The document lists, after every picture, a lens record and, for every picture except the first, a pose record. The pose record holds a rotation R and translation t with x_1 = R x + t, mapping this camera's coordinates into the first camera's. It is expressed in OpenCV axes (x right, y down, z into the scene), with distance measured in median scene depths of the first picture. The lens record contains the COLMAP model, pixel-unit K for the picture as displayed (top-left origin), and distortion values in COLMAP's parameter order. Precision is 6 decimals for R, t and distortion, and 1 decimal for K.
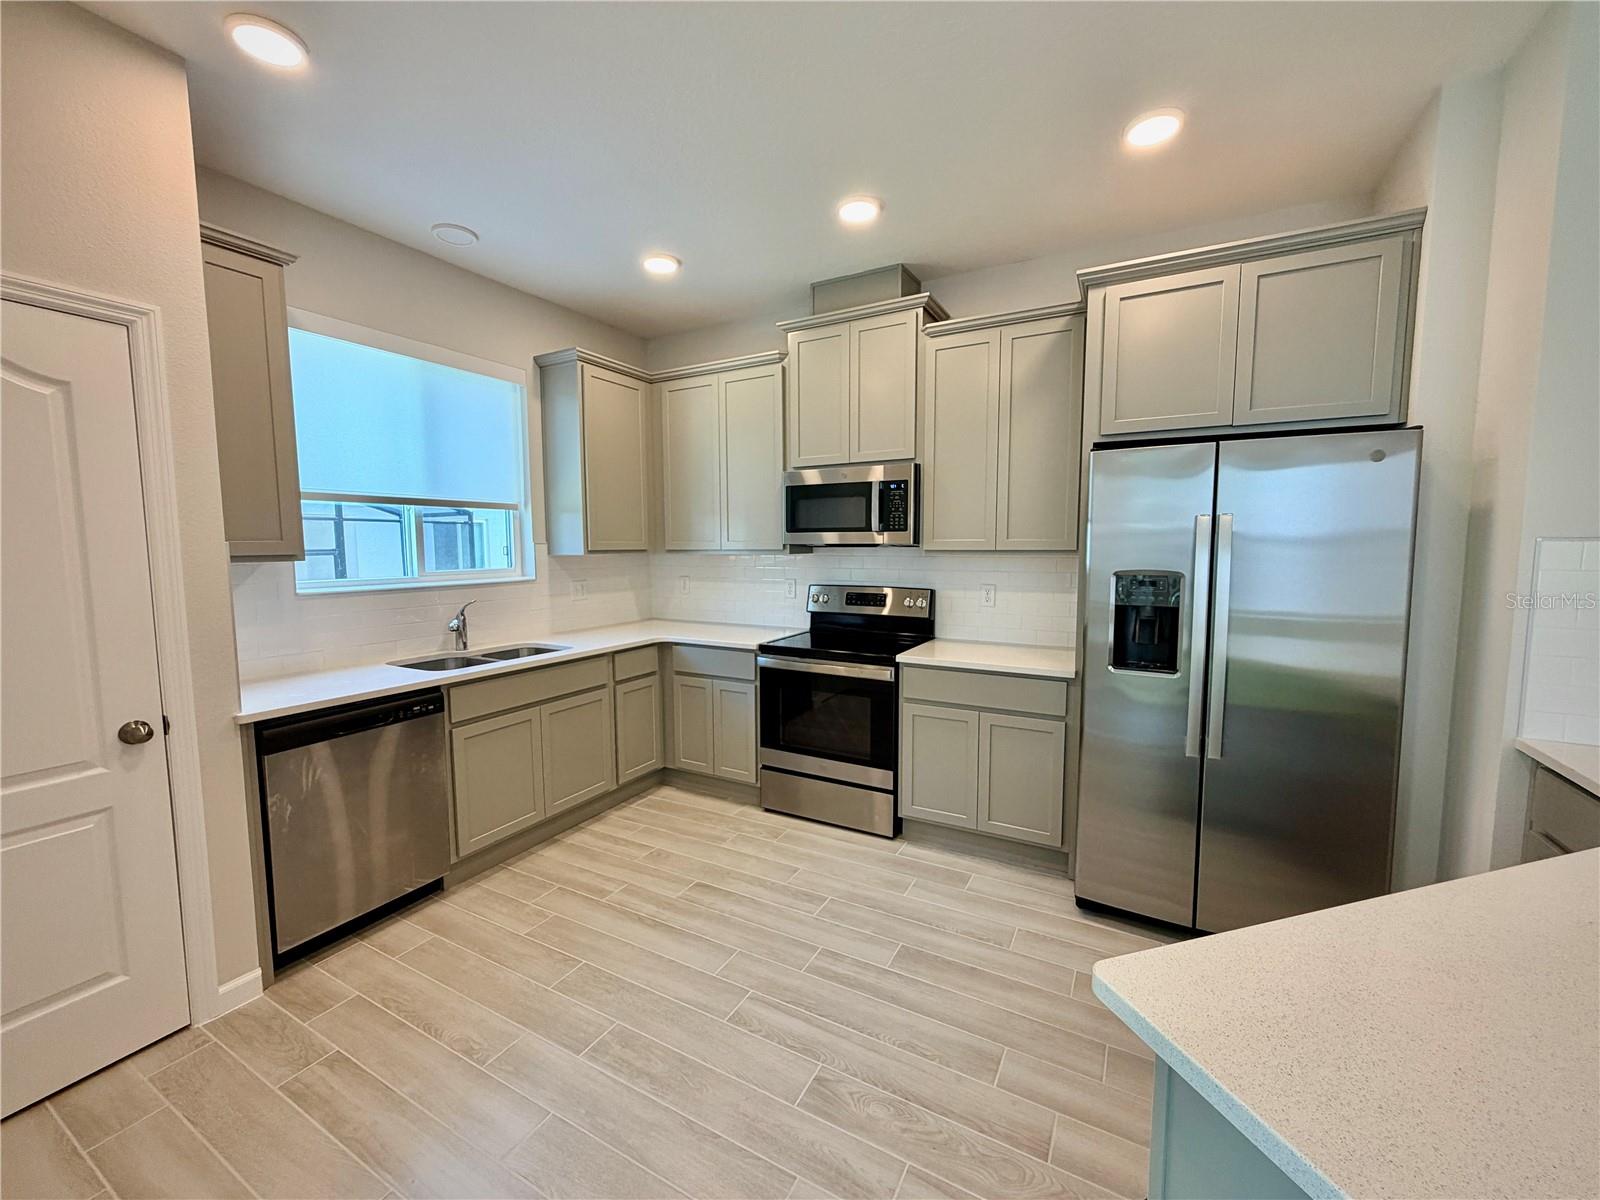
lens RADIAL K [[639.6, 0, 796.9], [0, 639.6, 599.4], [0, 0, 1]] dist [-0.000231, -0.000341]
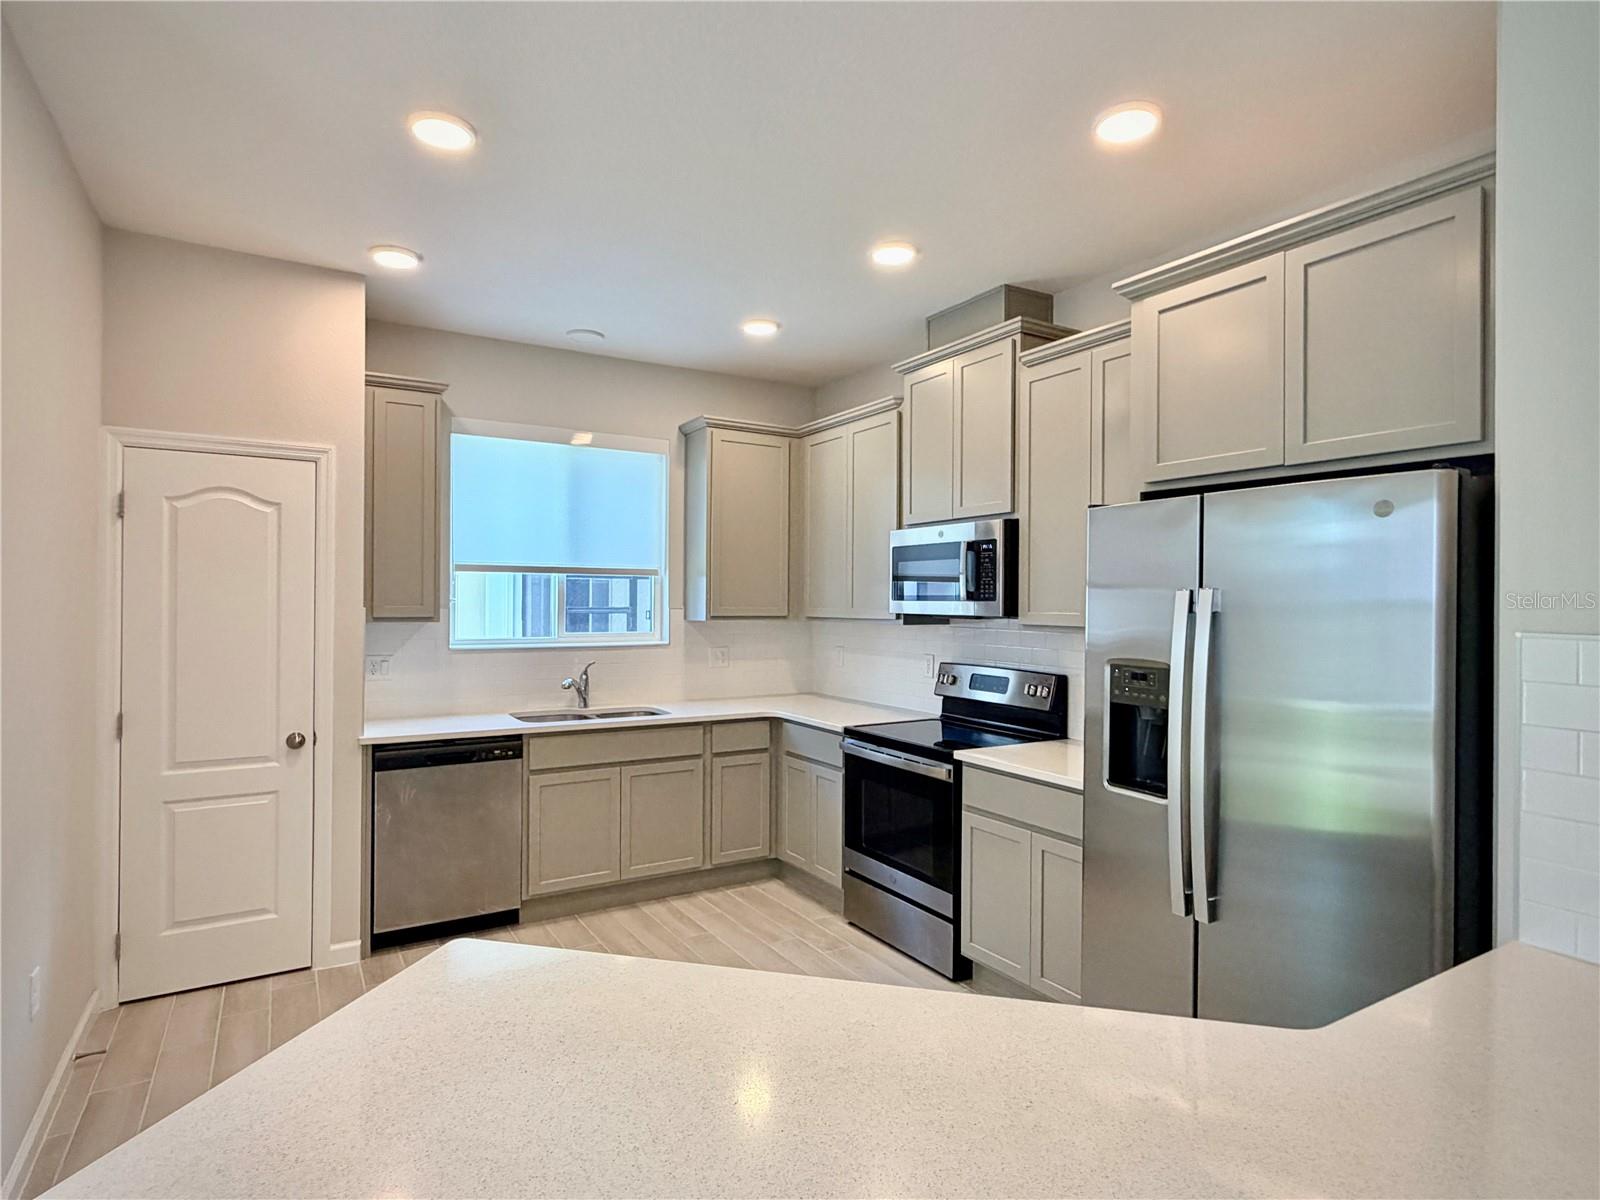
lens RADIAL K [[857.1, 0, 798.7], [0, 857.1, 600.8], [0, 0, 1]] dist [-0.001223, -0.001000]
pose [[0.868276, 0.010372, -0.495973, 0.551666], [-0.054288, 0.995764, -0.074215, -0.013341], [0.493102, 0.091364, 0.865161, -0.079681]]
